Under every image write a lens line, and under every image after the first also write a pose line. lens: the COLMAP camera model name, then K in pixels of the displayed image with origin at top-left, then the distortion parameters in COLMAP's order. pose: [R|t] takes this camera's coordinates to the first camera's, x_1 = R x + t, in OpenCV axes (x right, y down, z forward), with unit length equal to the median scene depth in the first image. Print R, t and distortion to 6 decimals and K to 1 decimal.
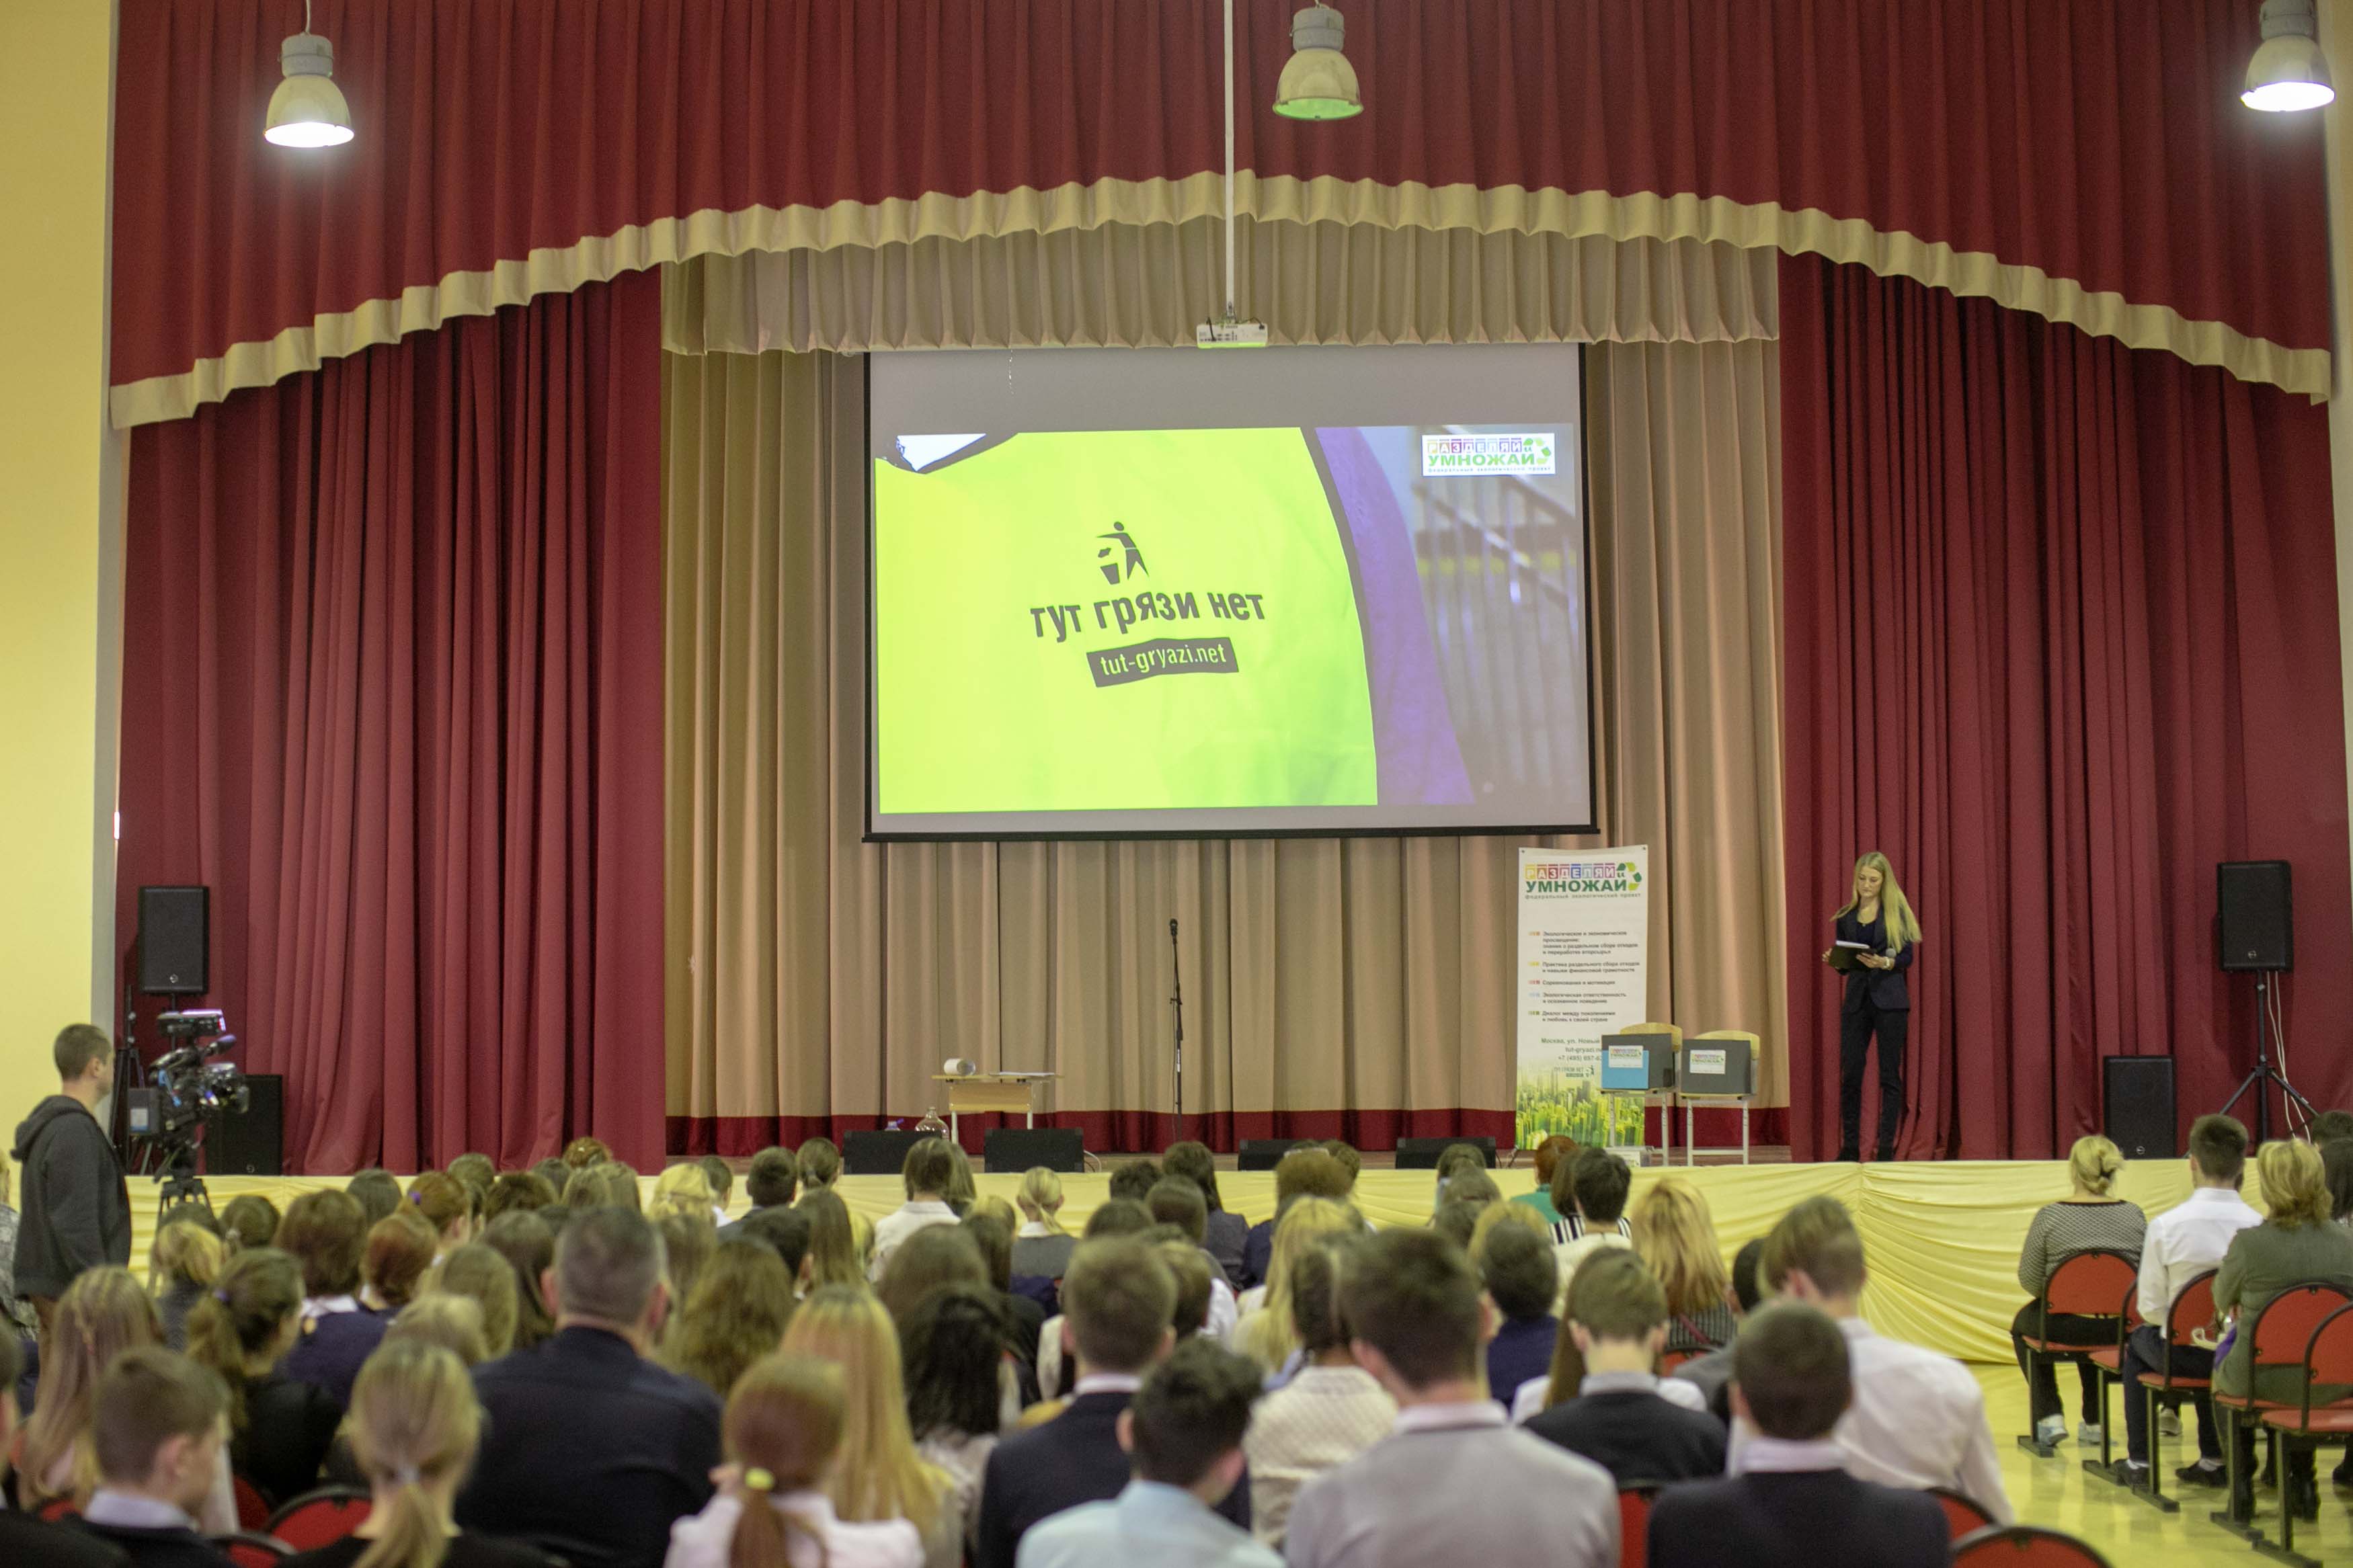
lens RADIAL K [[3423.9, 0, 1195.2], [0, 3423.9, 808.5], [0, 0, 1]] dist [-0.023390, 0.000000]
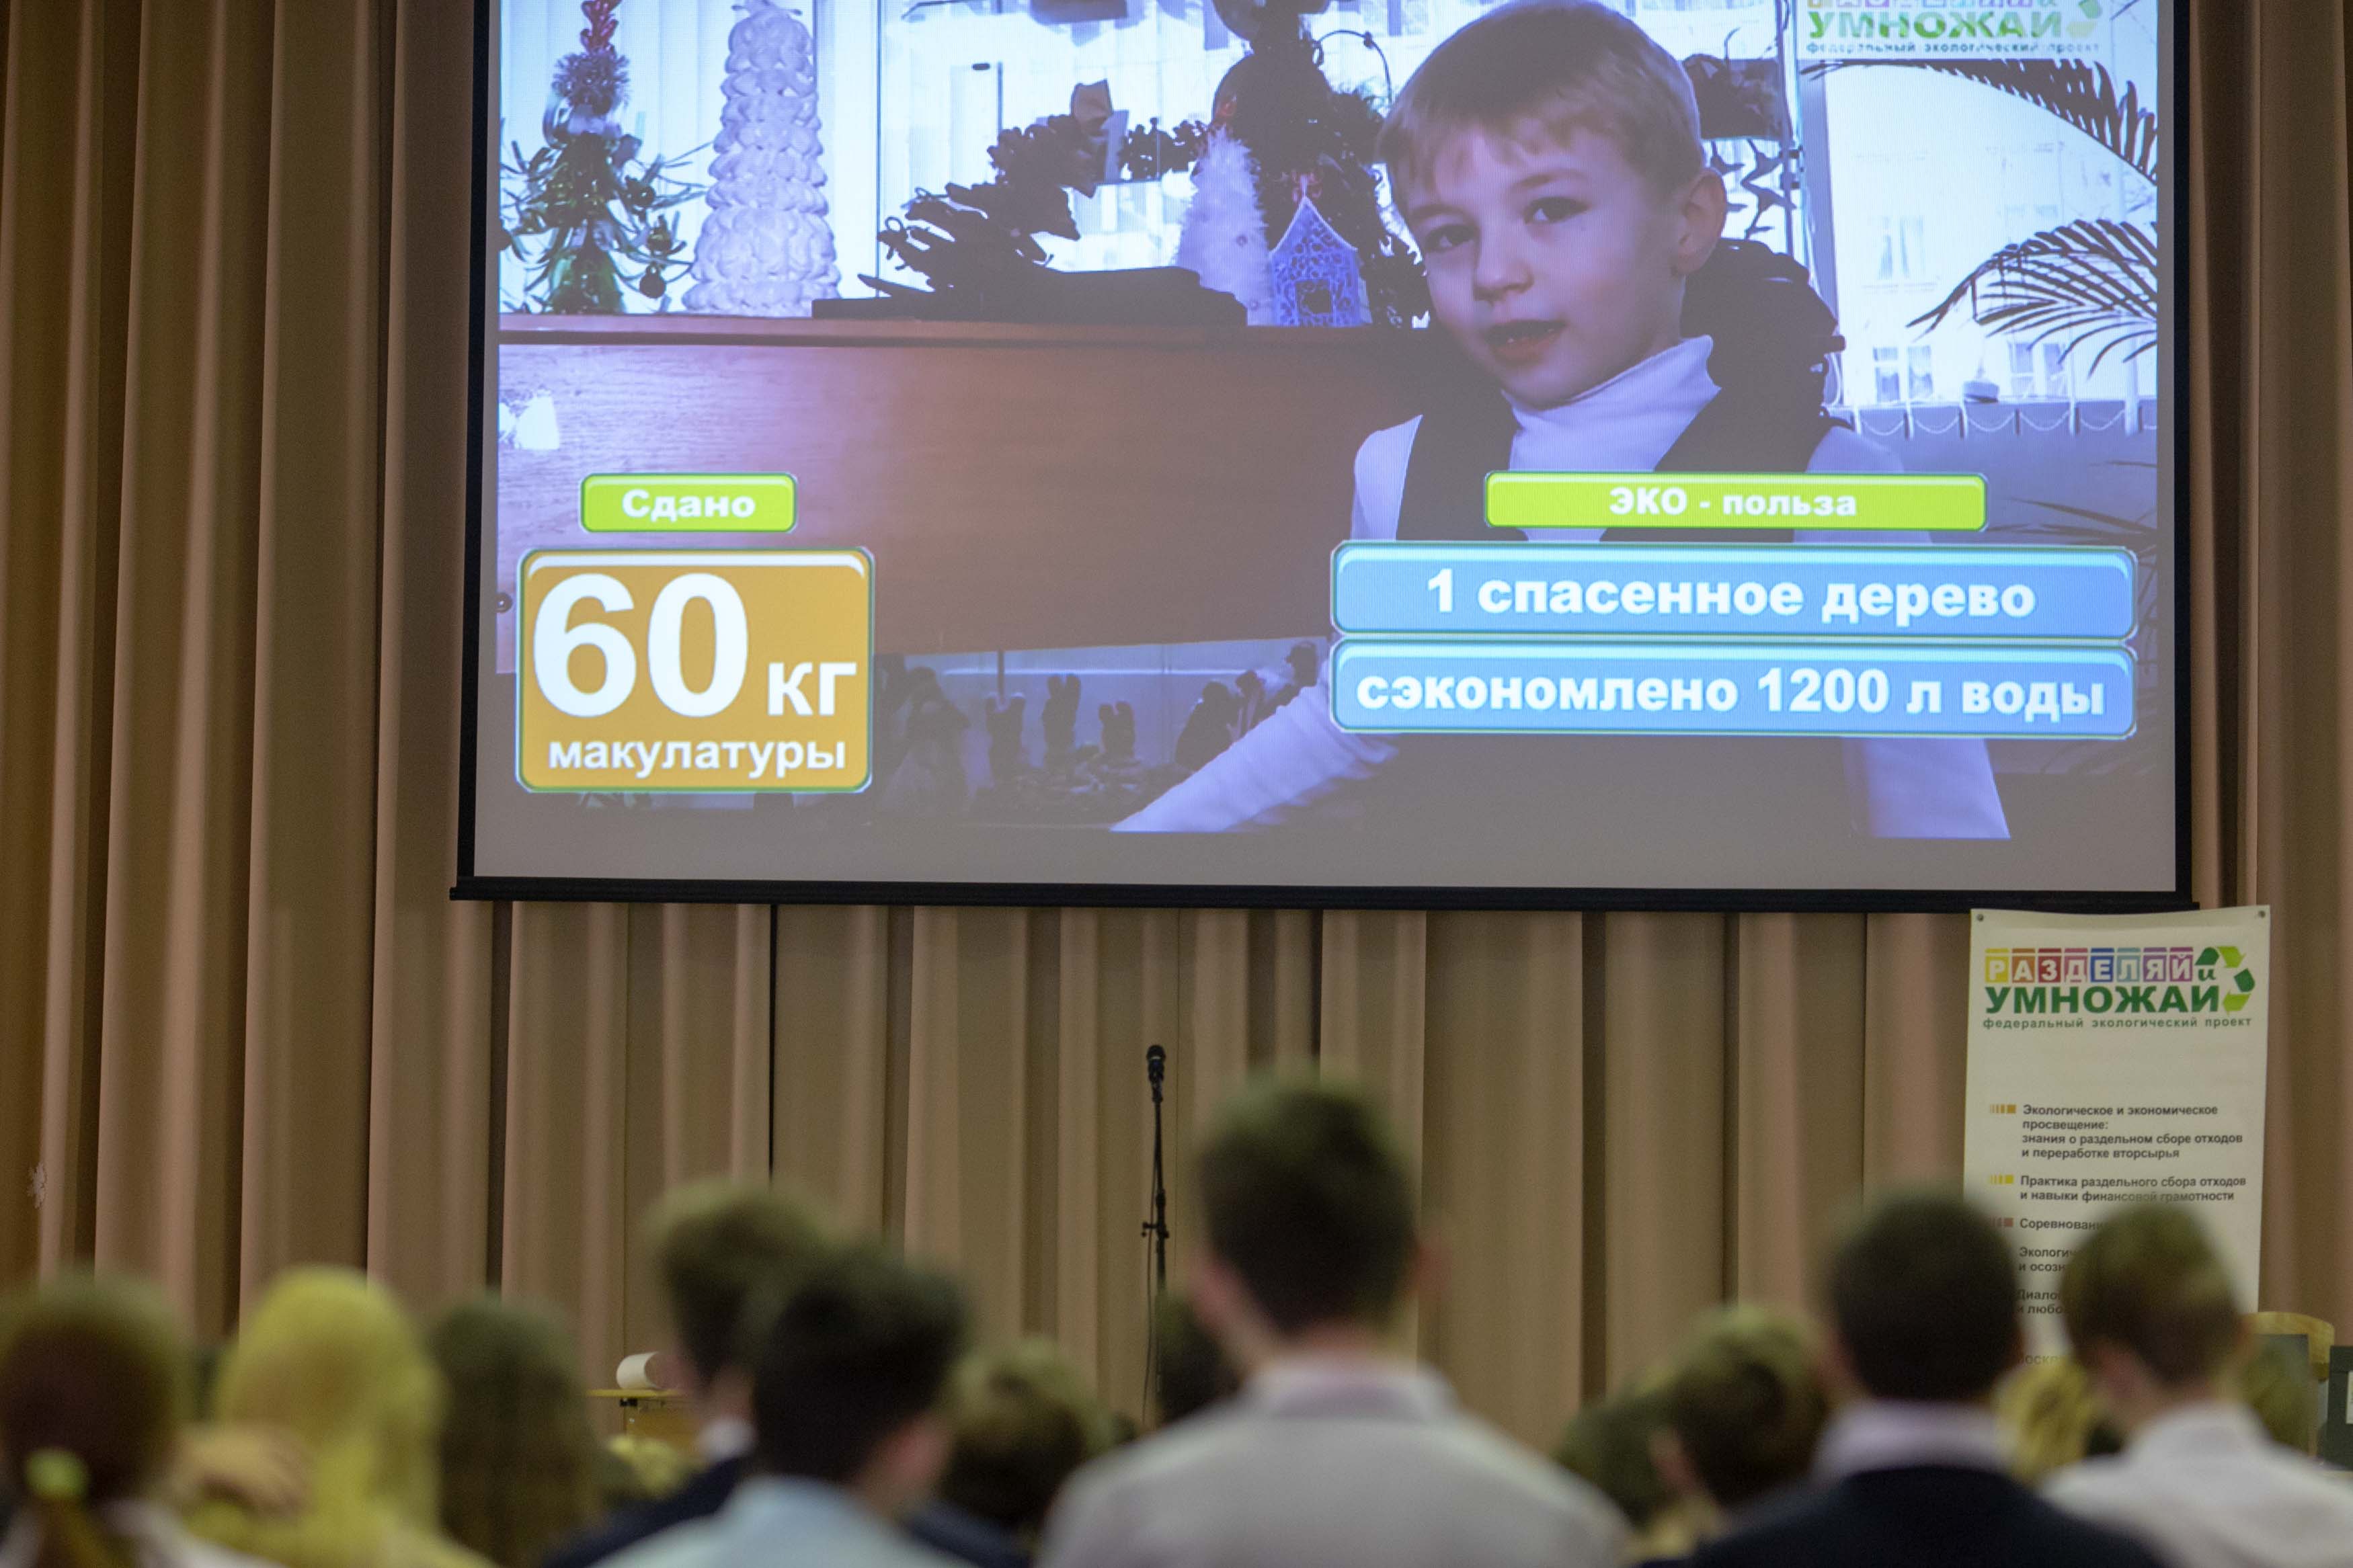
lens RADIAL K [[9133.1, 0, 1166.1], [0, 9133.1, 772.8], [0, 0, 1]] dist [0.324321, 0.000000]
pose [[0.999521, 0.021615, -0.022160, 0.015524], [-0.022259, 0.999325, -0.029227, 0.025248], [0.021513, 0.029706, 0.999327, -0.126919]]
